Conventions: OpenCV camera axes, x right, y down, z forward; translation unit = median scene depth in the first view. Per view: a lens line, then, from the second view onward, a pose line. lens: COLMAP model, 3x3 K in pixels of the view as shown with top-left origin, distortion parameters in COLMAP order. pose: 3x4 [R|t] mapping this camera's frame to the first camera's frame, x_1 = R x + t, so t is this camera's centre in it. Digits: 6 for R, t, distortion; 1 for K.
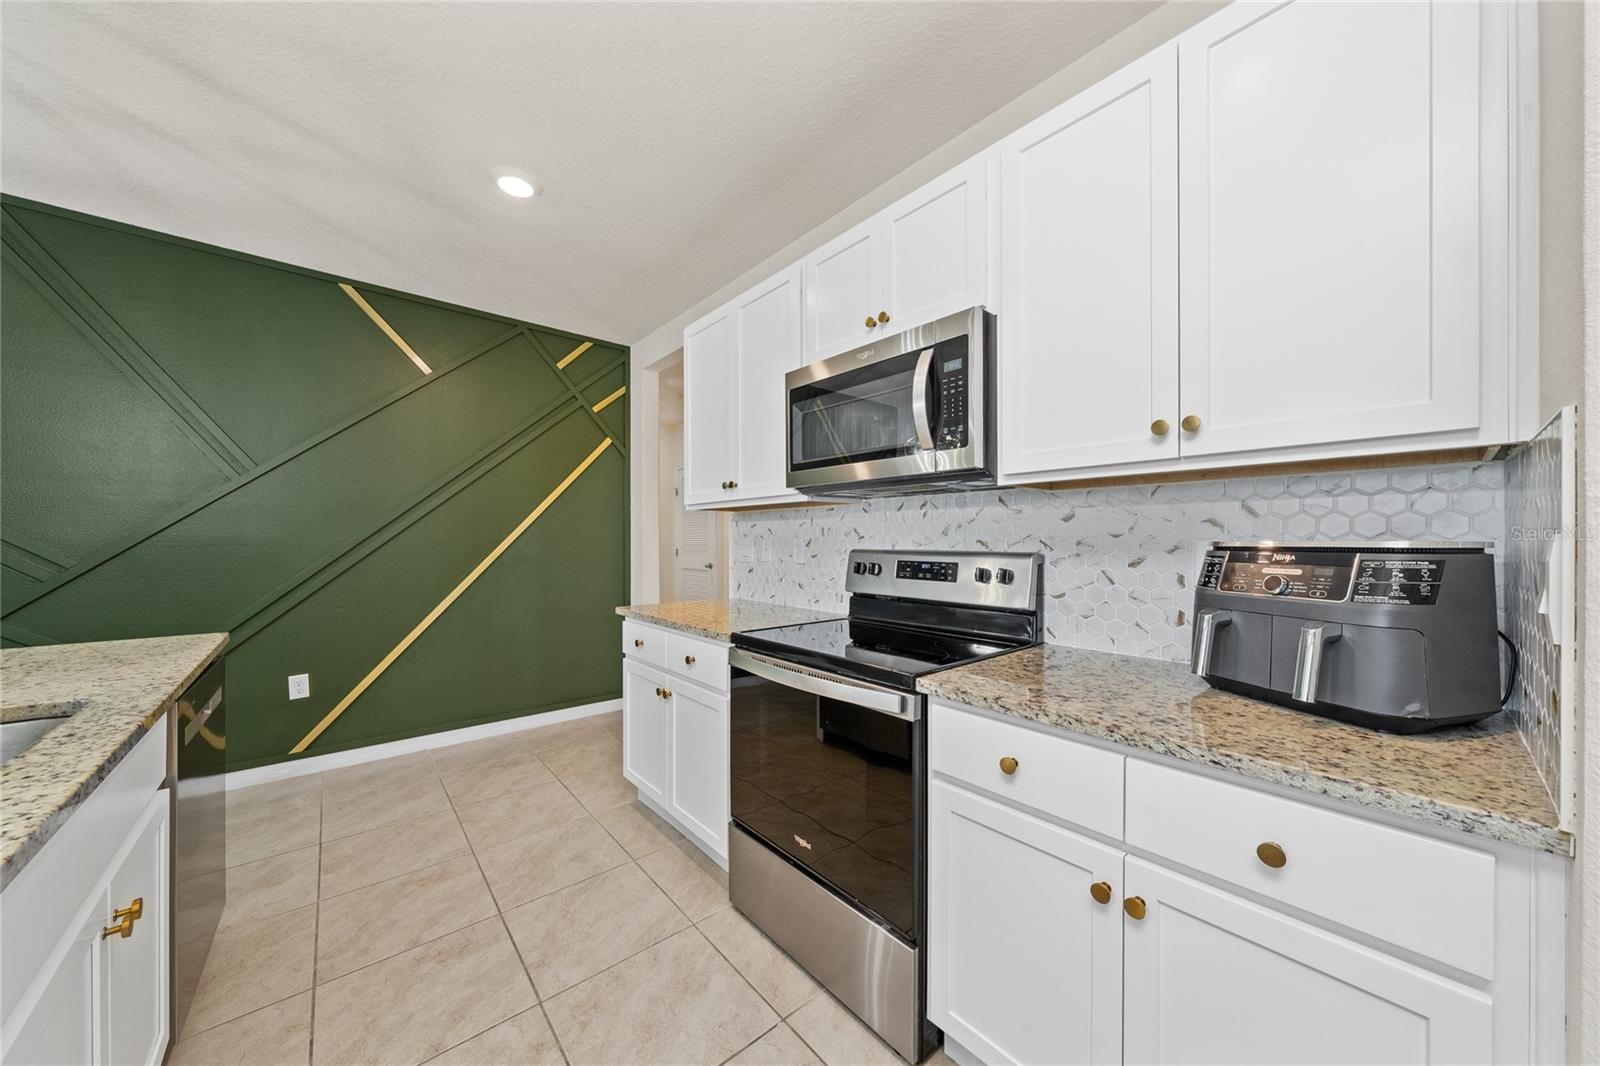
lens RADIAL K [[547.0, 0, 808.3], [0, 547.0, 546.1], [0, 0, 1]] dist [-0.005838, 0.001148]
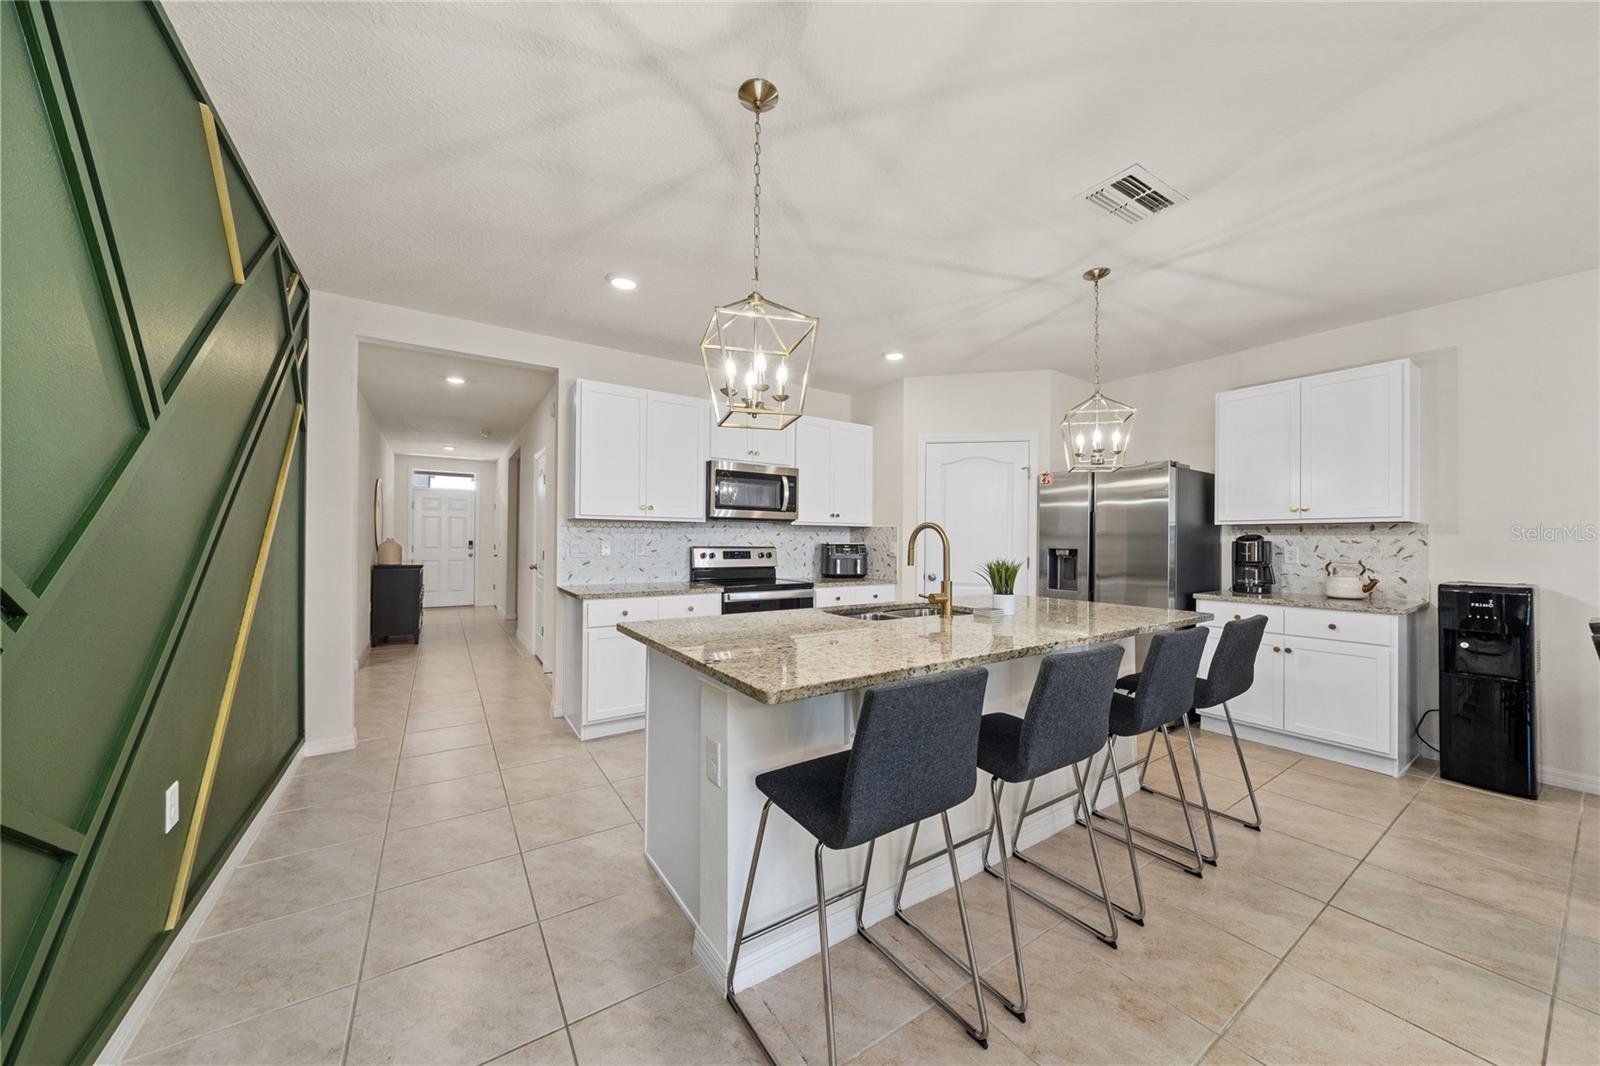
lens RADIAL K [[547.0, 0, 804.4], [0, 547.0, 537.0], [0, 0, 1]] dist [-0.005838, 0.001148]
pose [[0.120286, 0.008402, 0.992704, -2.154803], [0.004370, 0.999950, -0.008993, -0.010287], [-0.992730, 0.005420, 0.120243, 0.442197]]
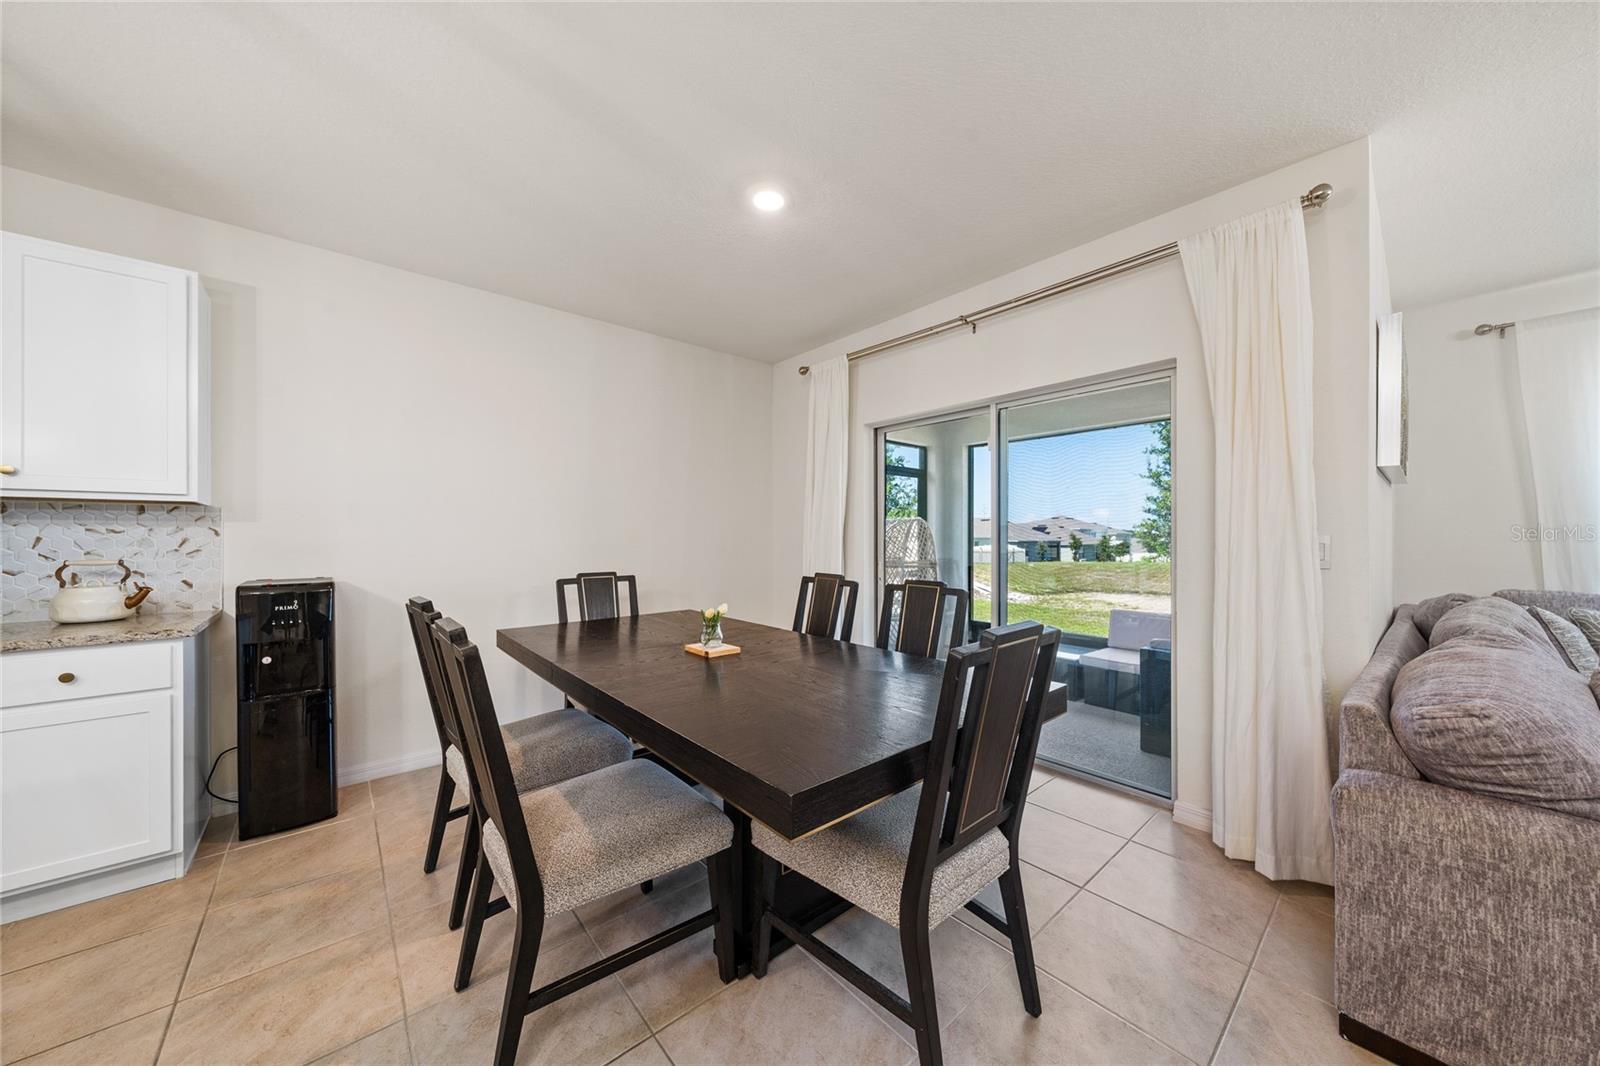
lens RADIAL K [[547.0, 0, 794.8], [0, 547.0, 535.1], [0, 0, 1]] dist [-0.005838, 0.001148]
pose [[-0.999973, 0.004325, 0.005900, -1.582272], [0.004378, 0.999950, 0.009009, 0.002945], [-0.005860, 0.009034, -0.999942, -0.021570]]
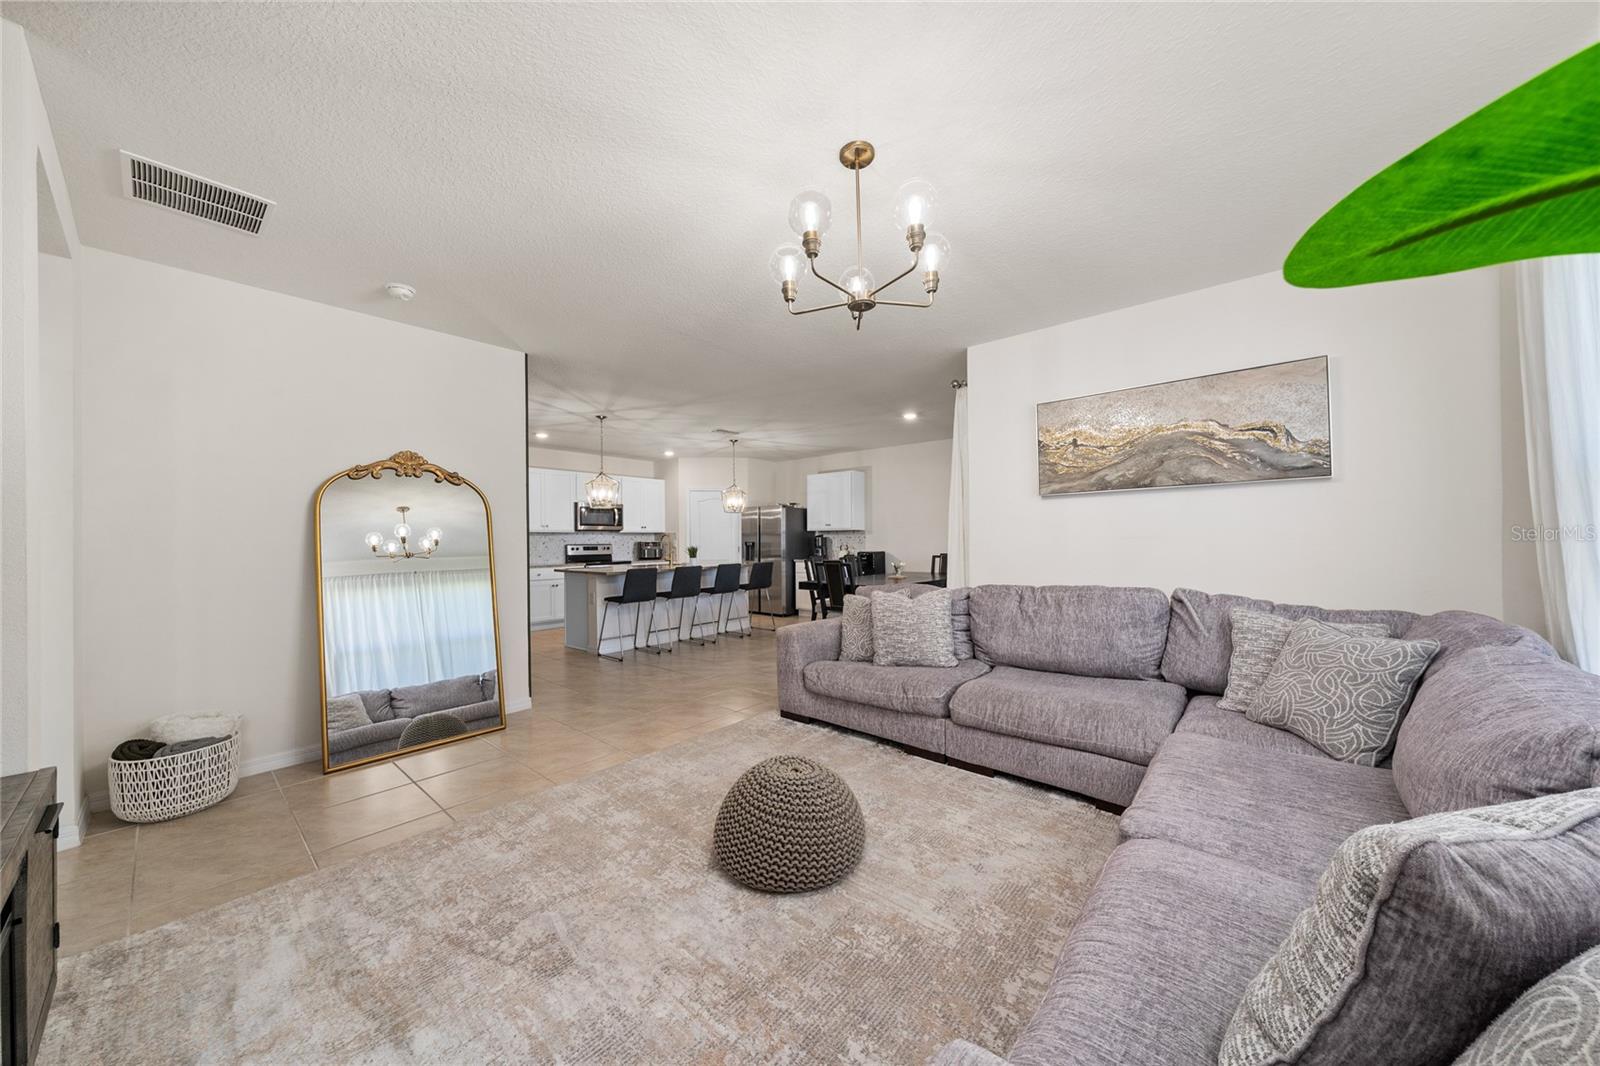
lens RADIAL K [[547.0, 0, 810.8], [0, 547.0, 535.1], [0, 0, 1]] dist [-0.005838, 0.001148]
pose [[-0.166132, 0.009497, 0.986058, -4.801857], [0.021187, 0.999757, -0.006059, 0.000255], [-0.985876, 0.019885, -0.166293, -0.072280]]
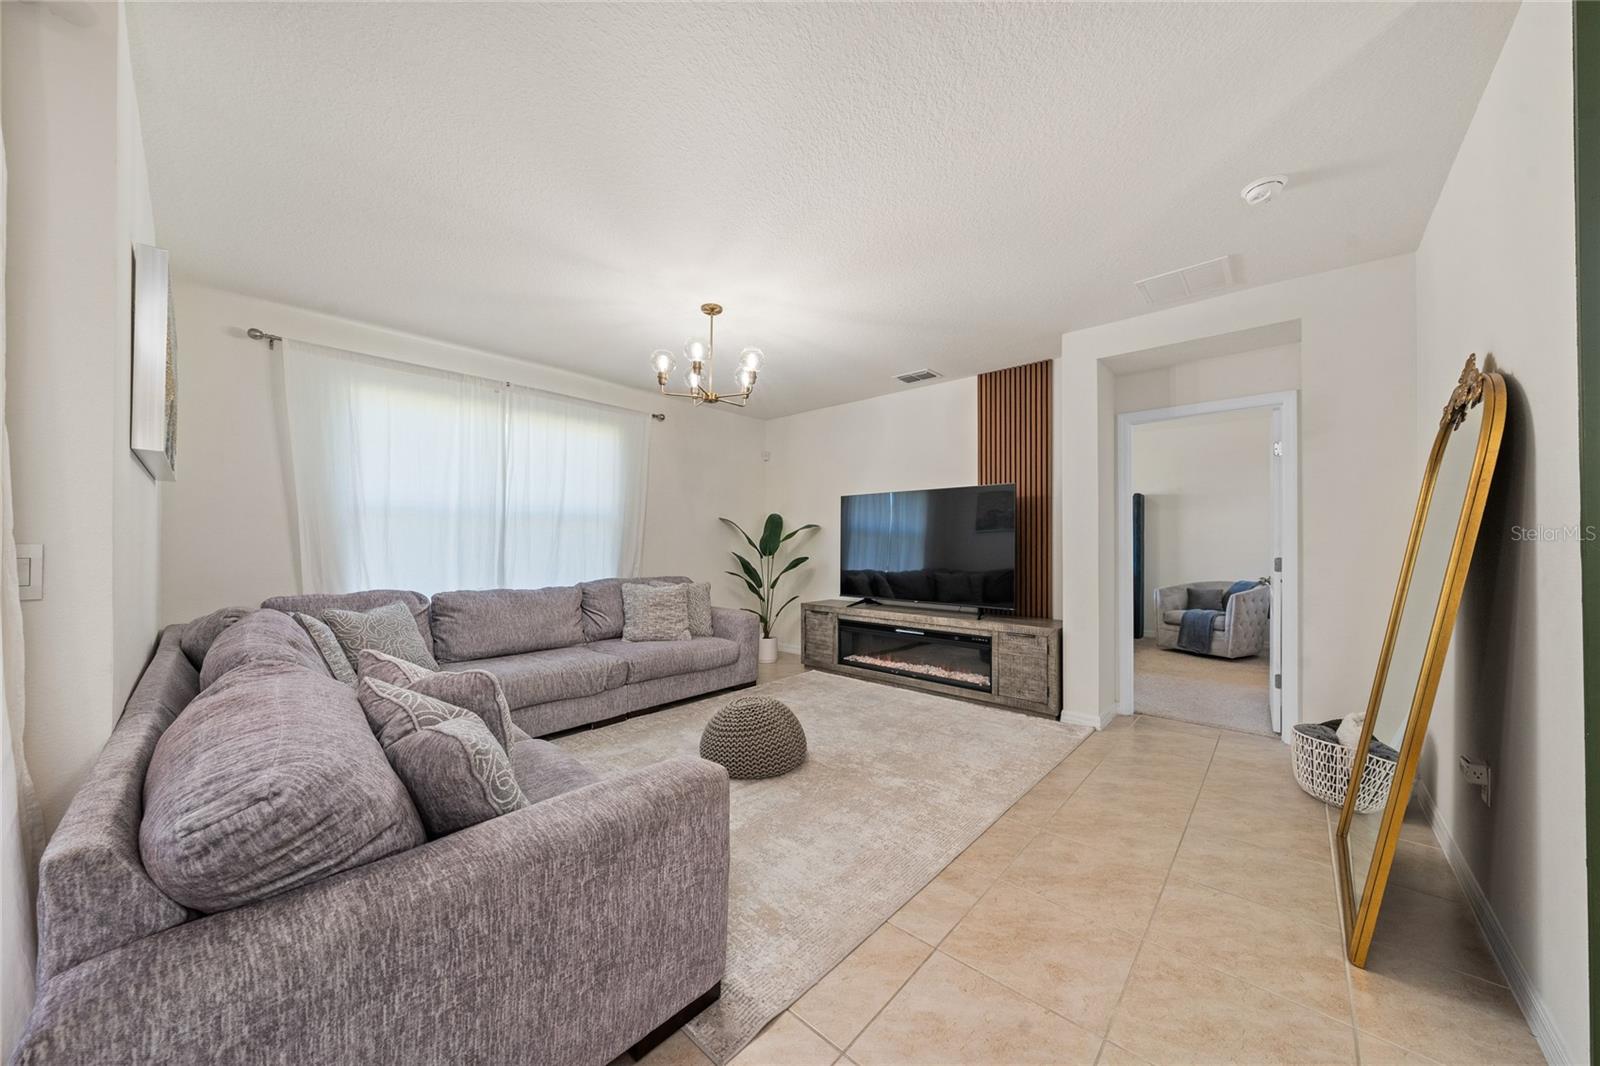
lens RADIAL K [[547.0, 0, 799.0], [0, 547.0, 543.6], [0, 0, 1]] dist [-0.005838, 0.001148]
pose [[0.118720, 0.002876, -0.992924, -1.884015], [-0.012510, 0.999921, 0.001401, 0.004323], [0.992849, 0.012255, 0.118747, -0.284299]]
